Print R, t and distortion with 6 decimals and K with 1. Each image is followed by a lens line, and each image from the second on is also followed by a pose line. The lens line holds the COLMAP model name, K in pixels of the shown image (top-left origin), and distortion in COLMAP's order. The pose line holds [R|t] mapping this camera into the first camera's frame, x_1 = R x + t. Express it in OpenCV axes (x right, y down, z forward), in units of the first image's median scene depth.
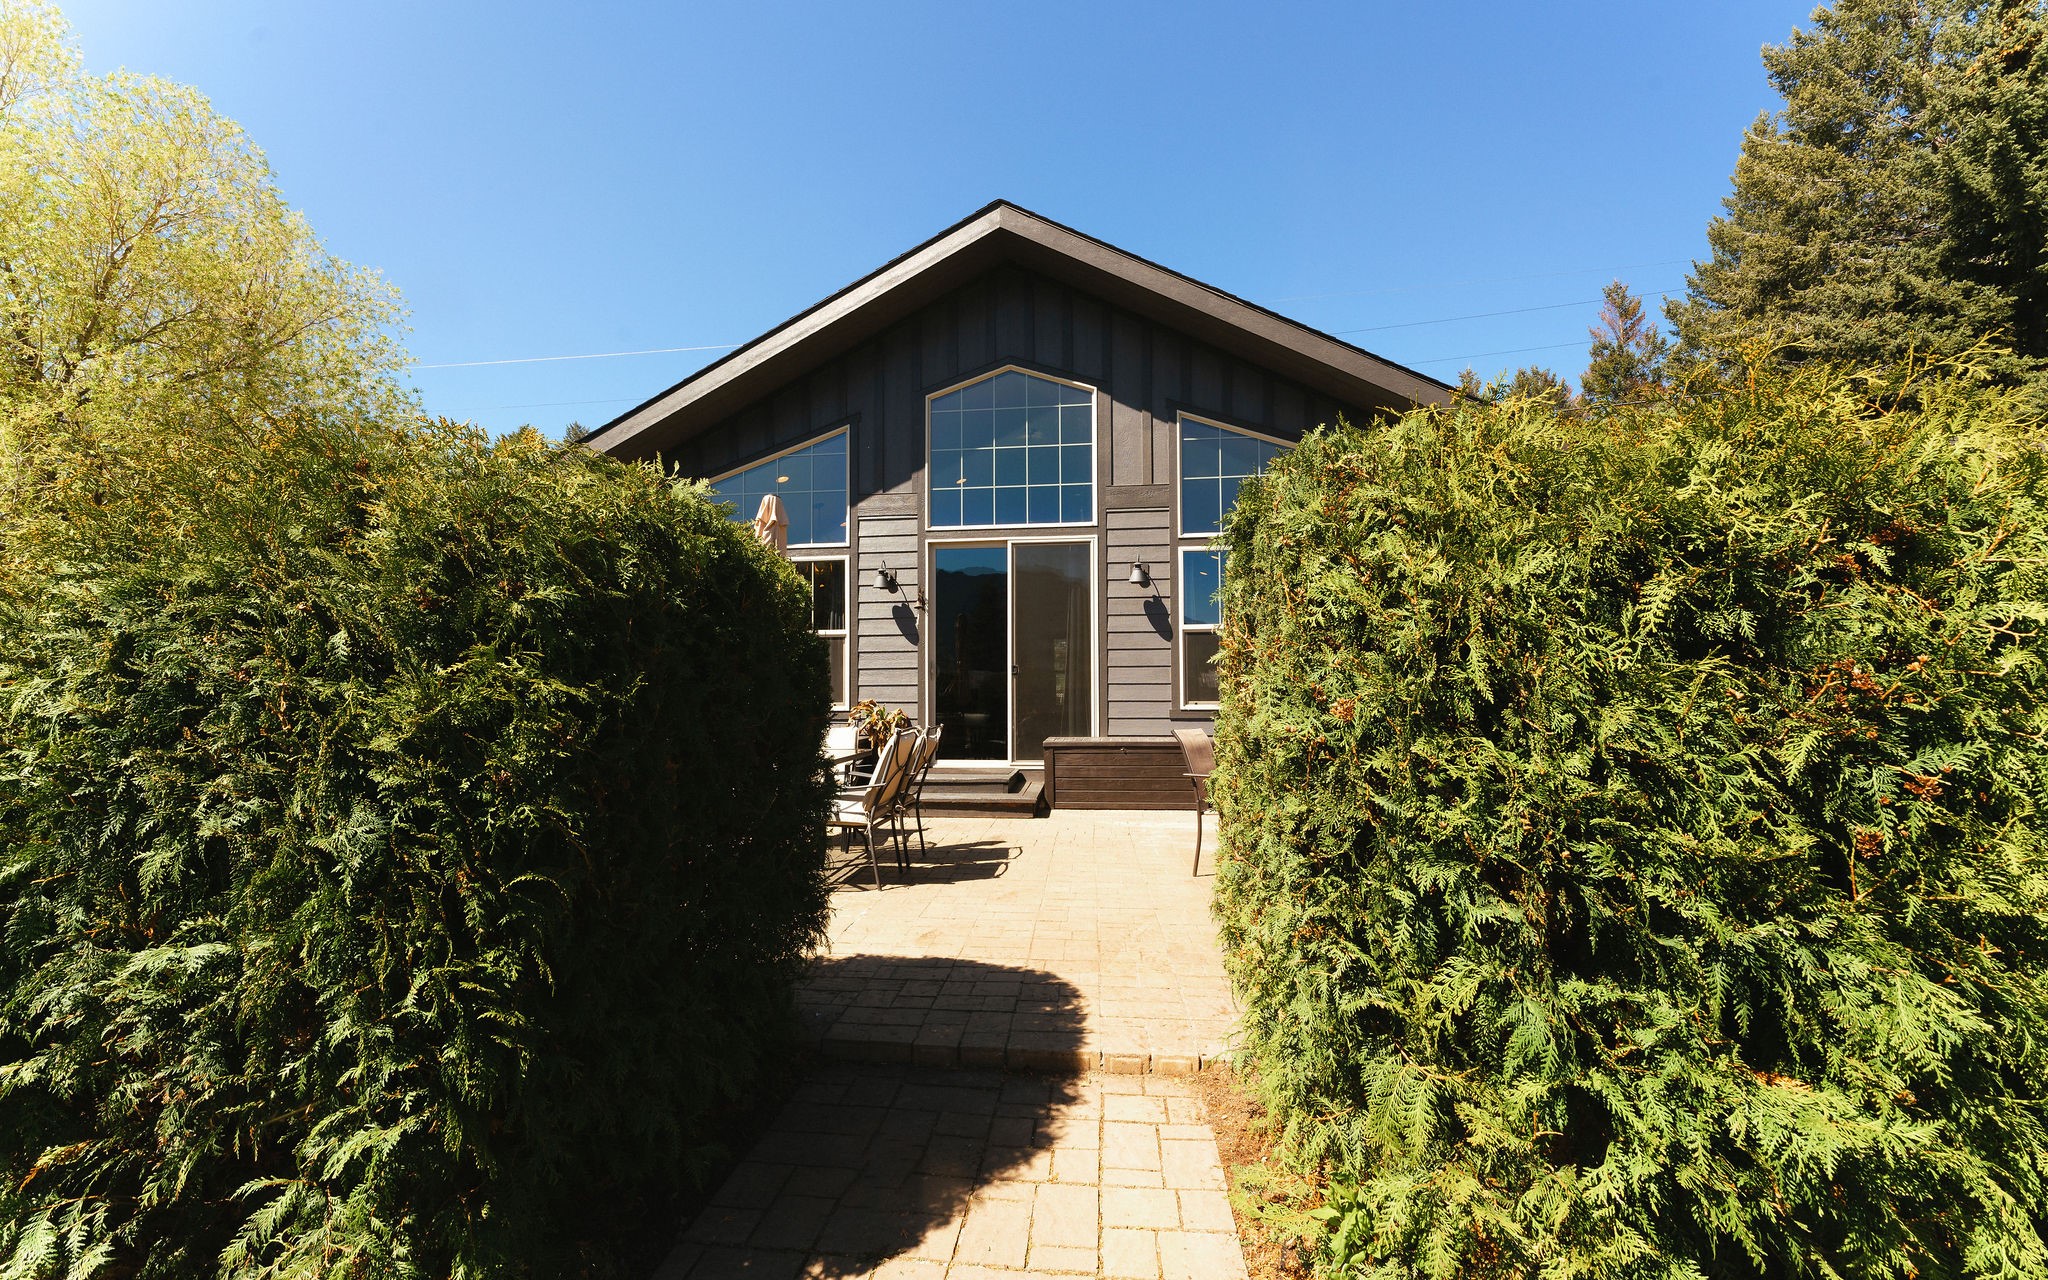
lens RADIAL K [[811.6, 0, 1007.6], [0, 811.6, 679.3], [0, 0, 1]] dist [-0.000623, 0.000456]
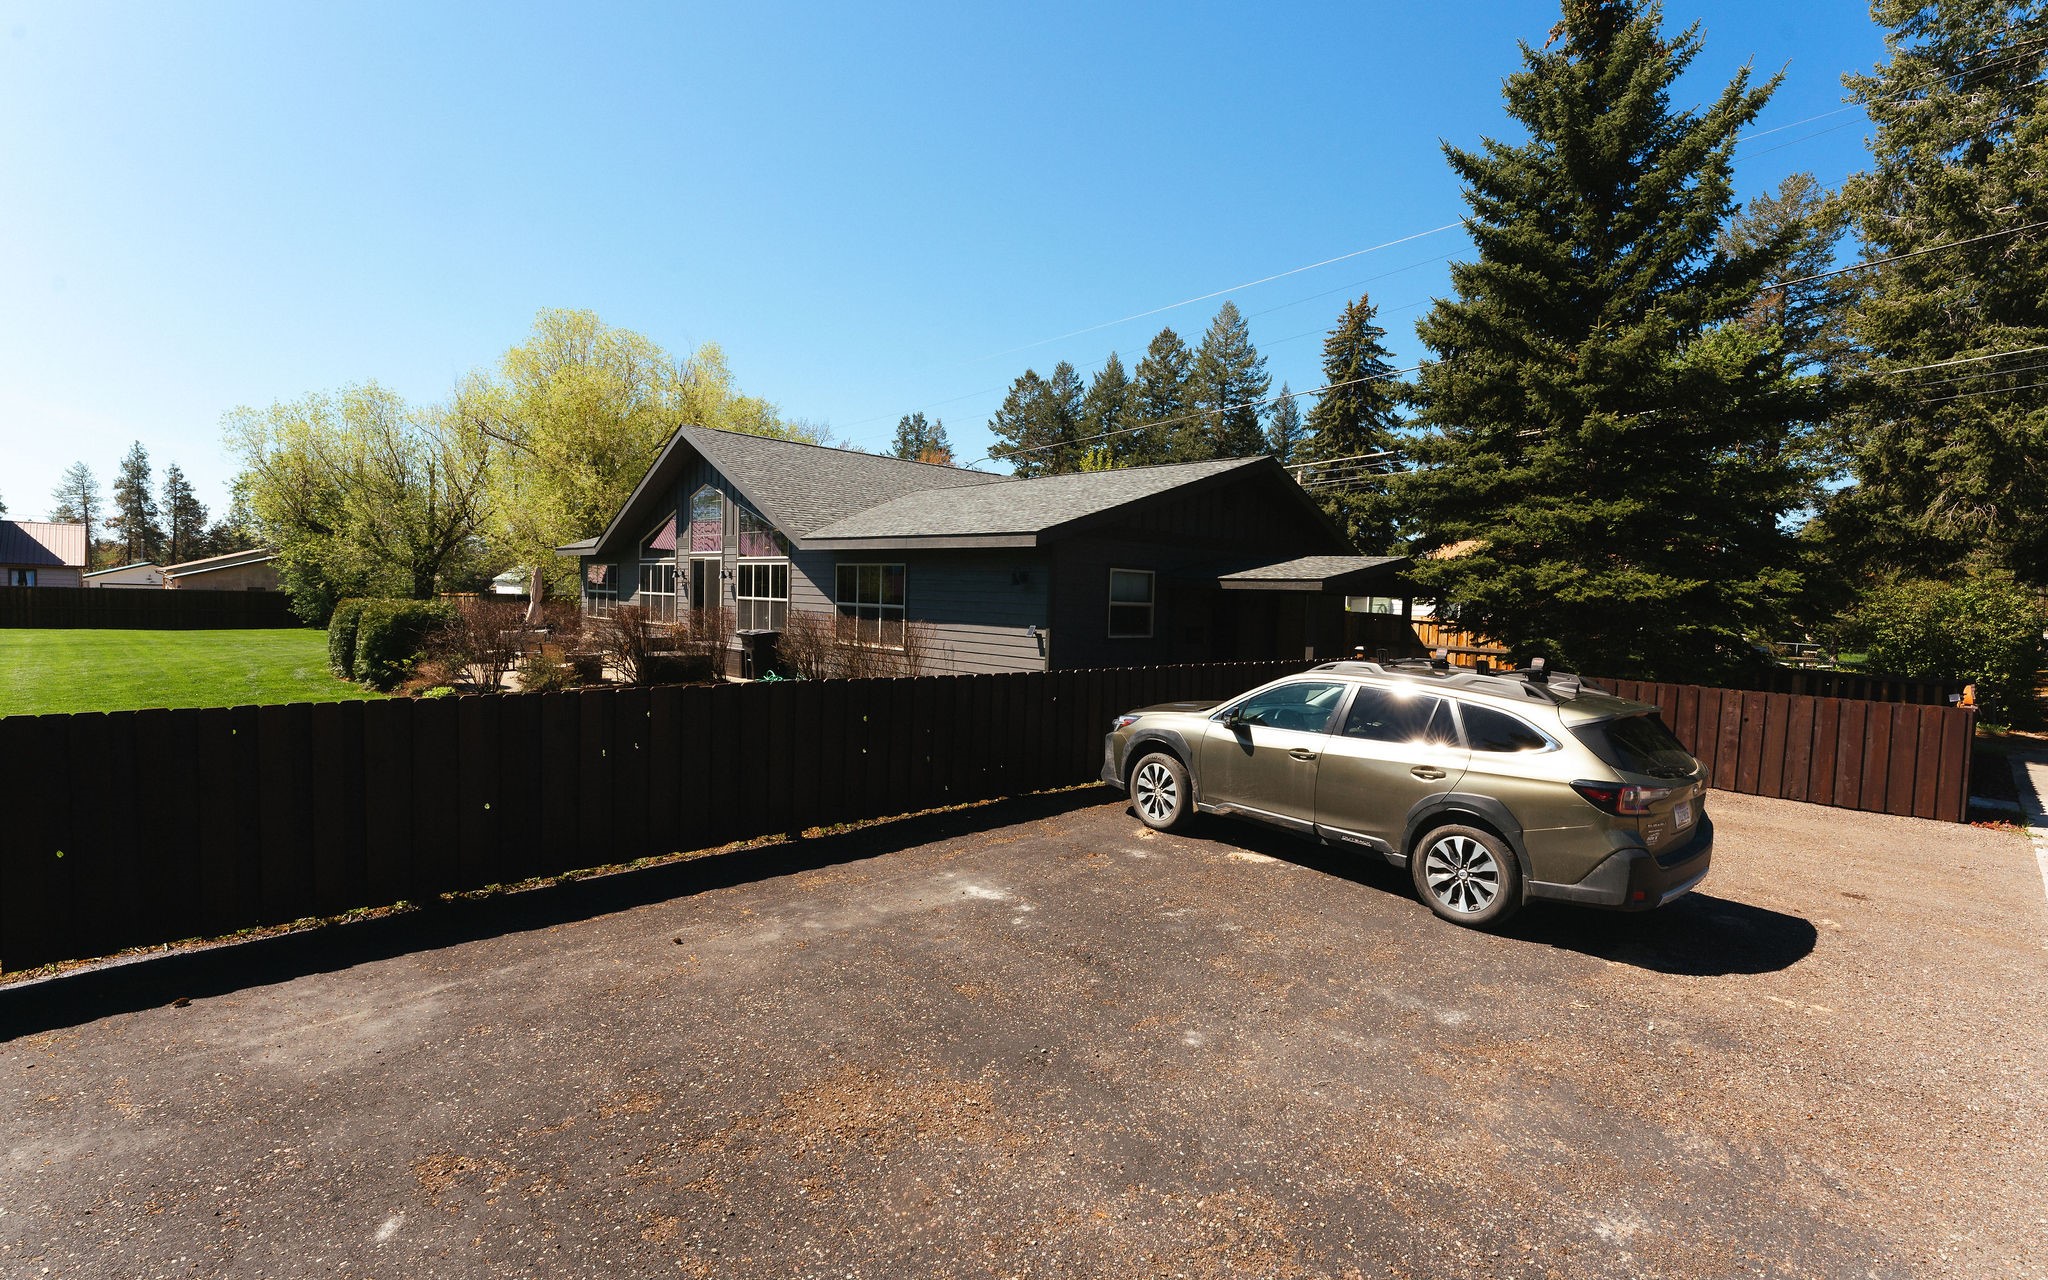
lens RADIAL K [[930.6, 0, 1091.4], [0, 930.6, 652.2], [0, 0, 1]] dist [-0.004844, 0.000887]
pose [[0.804135, 0.065029, -0.590879, 2.570068], [-0.016452, 0.996052, 0.087232, -0.153980], [0.594219, -0.060425, 0.802030, -0.547333]]
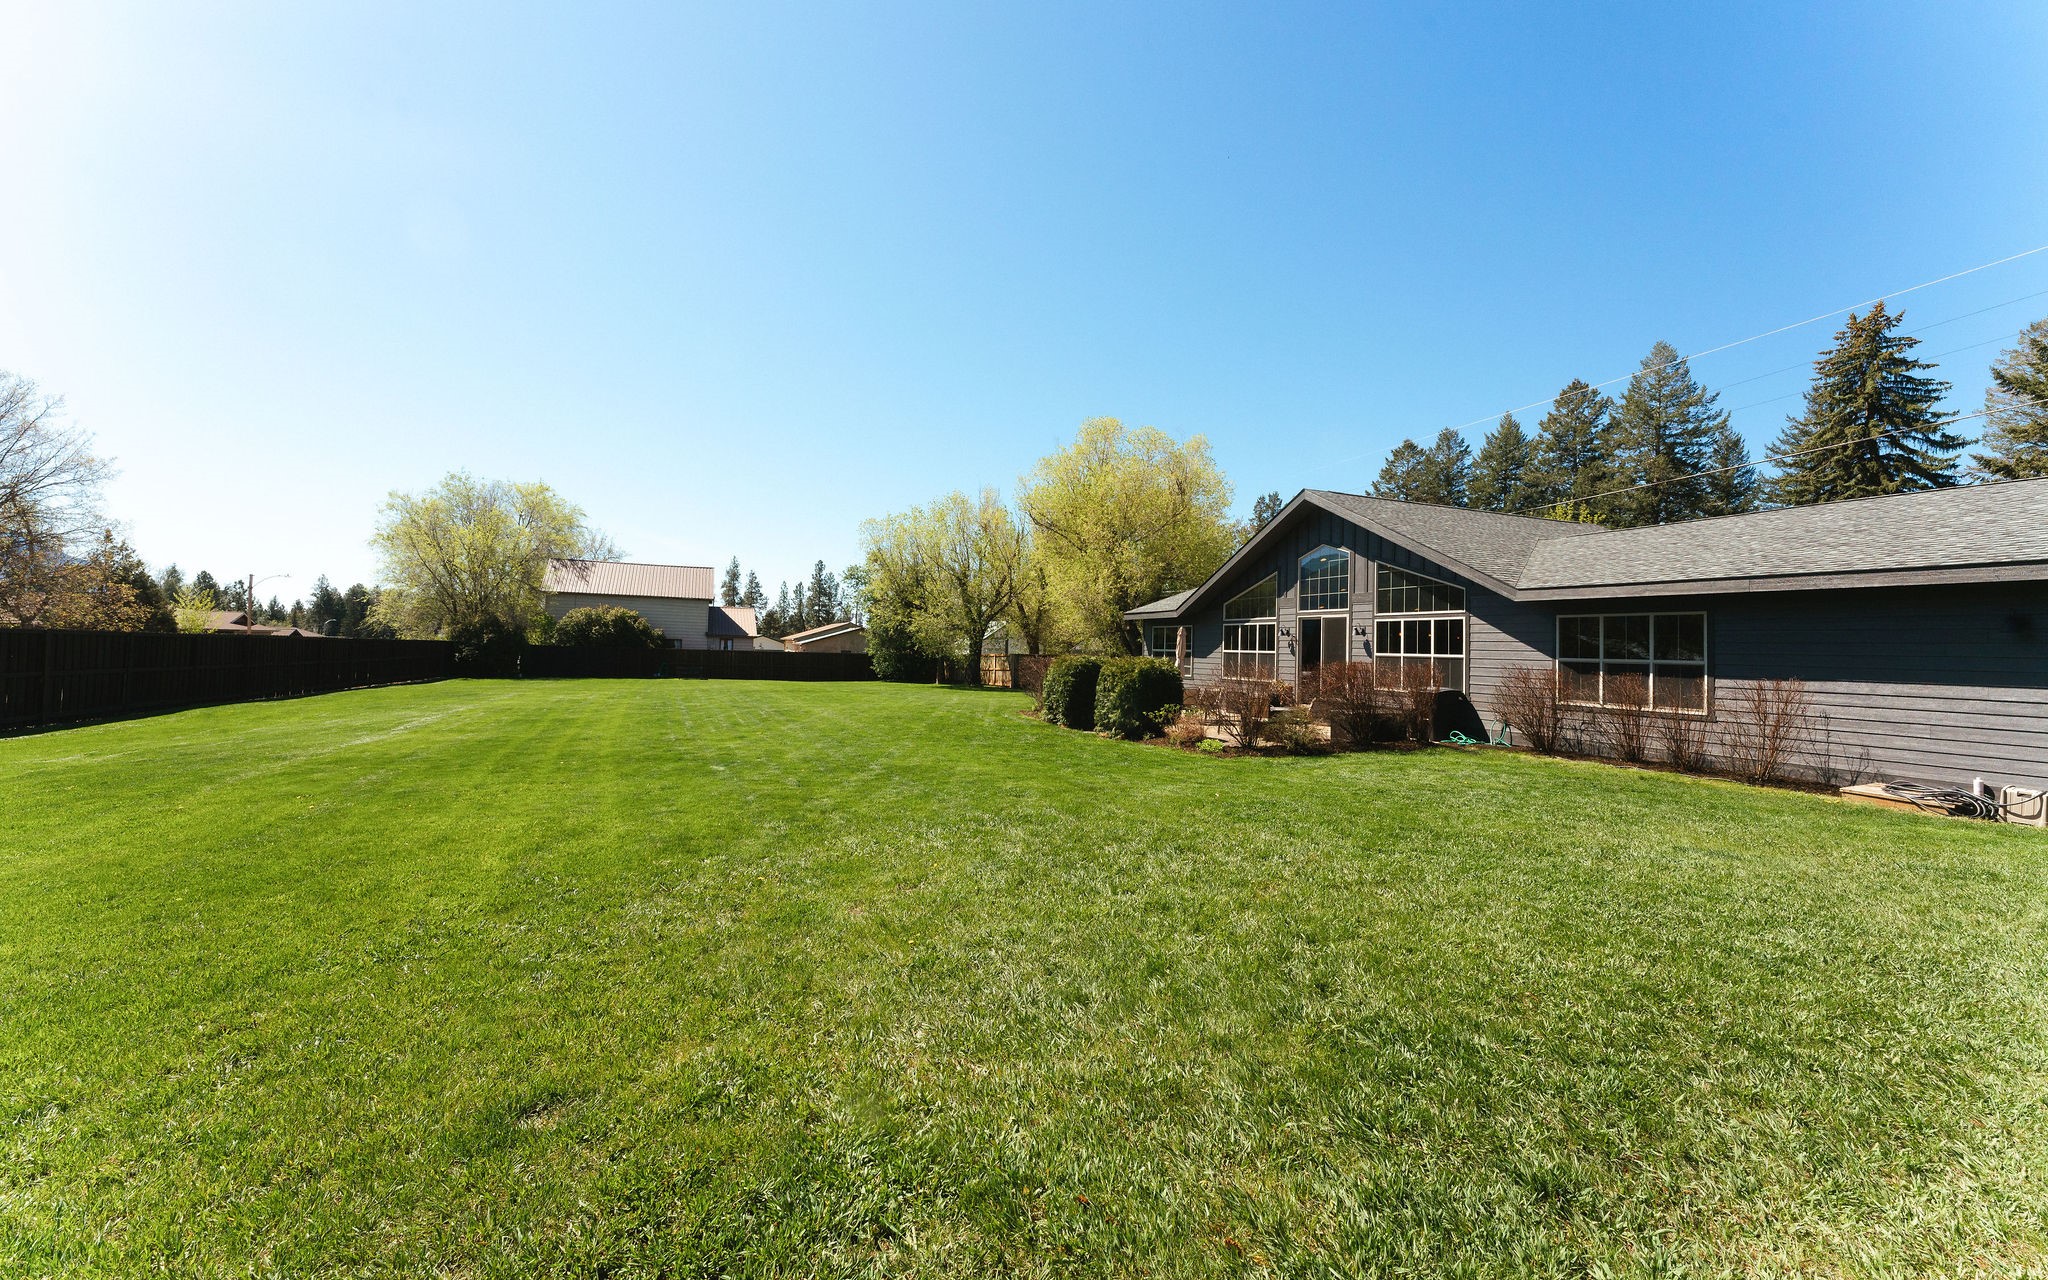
lens RADIAL K [[811.6, 0, 1010.6], [0, 811.6, 613.8], [0, 0, 1]] dist [-0.000623, 0.000456]
pose [[0.471849, -0.019762, -0.881458, 1.724236], [-0.001586, 0.999728, -0.023263, -0.120571], [0.881678, 0.012375, 0.471689, -0.991422]]
